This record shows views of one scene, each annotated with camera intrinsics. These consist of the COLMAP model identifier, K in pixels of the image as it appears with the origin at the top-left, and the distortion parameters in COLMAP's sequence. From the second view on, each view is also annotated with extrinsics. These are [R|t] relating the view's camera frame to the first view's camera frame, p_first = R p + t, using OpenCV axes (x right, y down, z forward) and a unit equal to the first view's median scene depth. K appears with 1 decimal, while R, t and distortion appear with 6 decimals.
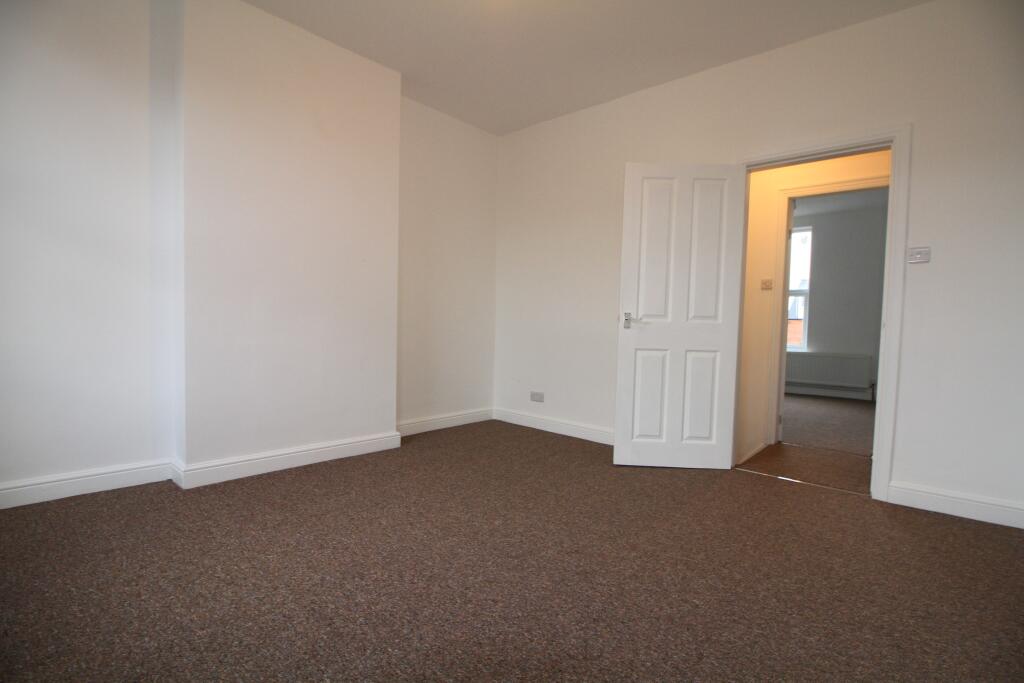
lens RADIAL K [[460.9, 0, 514.6], [0, 460.9, 339.5], [0, 0, 1]] dist [0.002211, -0.010753]
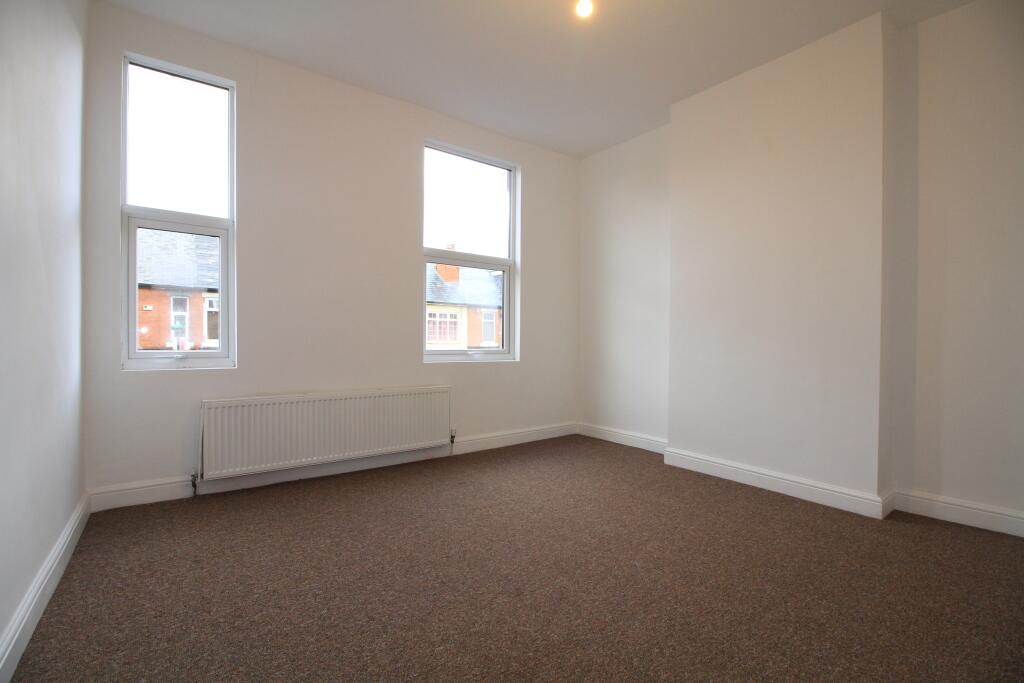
lens RADIAL K [[460.9, 0, 514.6], [0, 460.9, 339.5], [0, 0, 1]] dist [0.002211, -0.010753]
pose [[-0.152607, -0.022562, -0.988029, 0.695697], [-0.049045, 0.998680, -0.015230, -0.007181], [0.987069, 0.046134, -0.153512, 0.693265]]
